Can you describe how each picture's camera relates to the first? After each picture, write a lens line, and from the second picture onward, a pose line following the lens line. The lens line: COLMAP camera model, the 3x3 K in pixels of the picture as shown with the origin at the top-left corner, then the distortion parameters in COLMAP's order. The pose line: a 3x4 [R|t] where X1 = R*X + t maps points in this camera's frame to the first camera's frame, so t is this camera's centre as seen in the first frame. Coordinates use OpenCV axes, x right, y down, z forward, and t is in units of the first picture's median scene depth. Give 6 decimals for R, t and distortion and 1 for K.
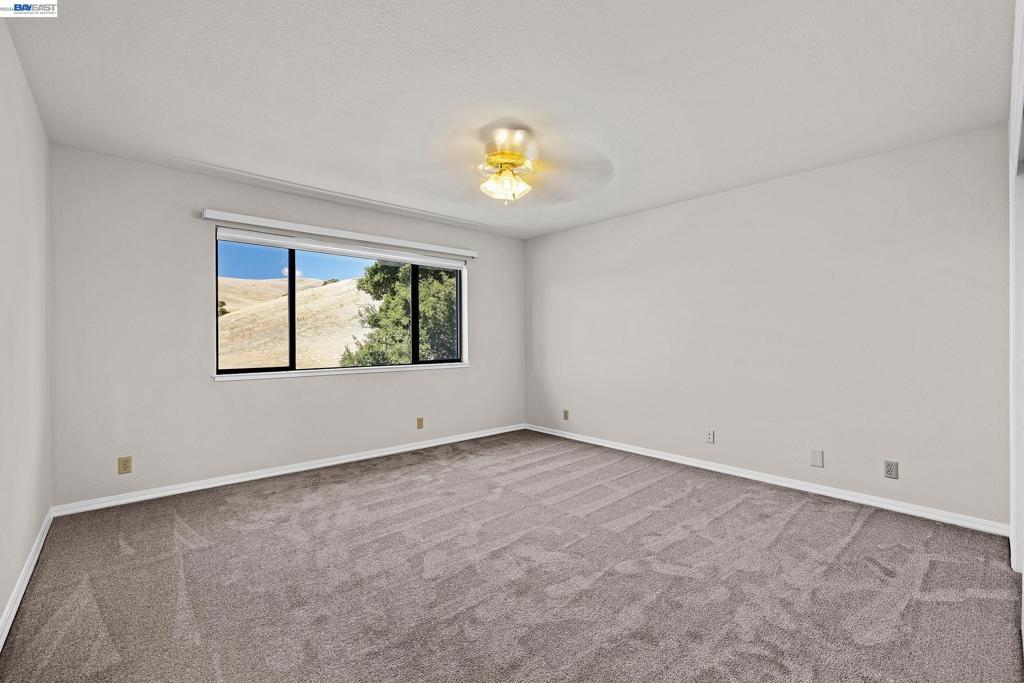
lens RADIAL K [[430.8, 0, 512.6], [0, 430.8, 339.3], [0, 0, 1]] dist [0.001802, 0.000215]
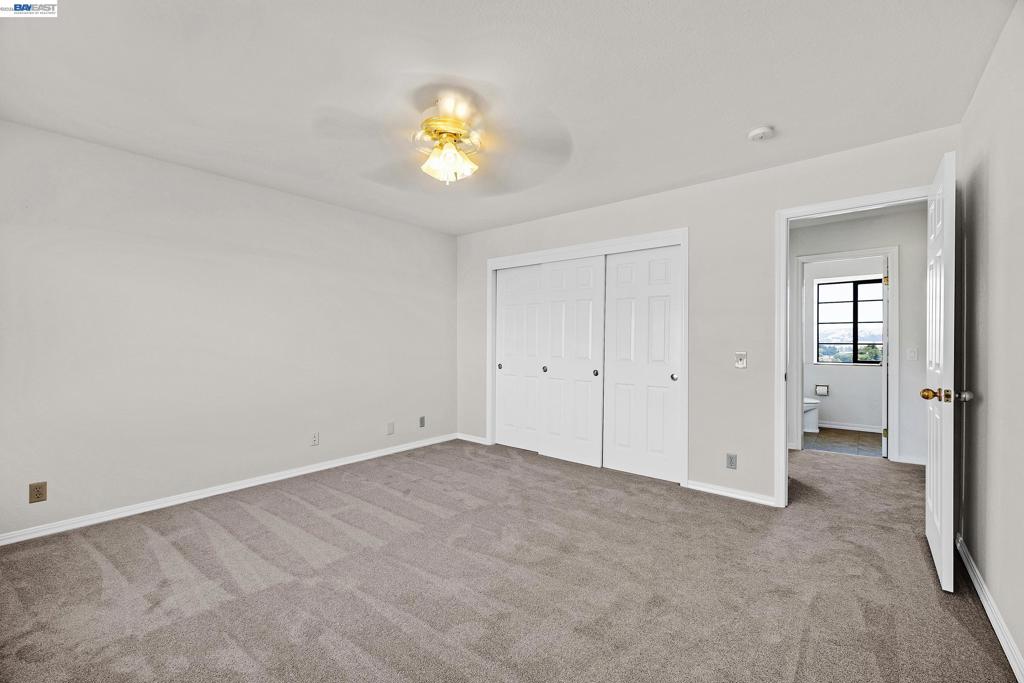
lens RADIAL K [[430.8, 0, 516.1], [0, 430.8, 336.5], [0, 0, 1]] dist [0.001802, 0.000215]
pose [[-0.168776, 0.019583, 0.985460, -0.671428], [-0.001780, 0.999795, -0.020173, 0.010601], [-0.985653, -0.005159, -0.168707, 0.787378]]
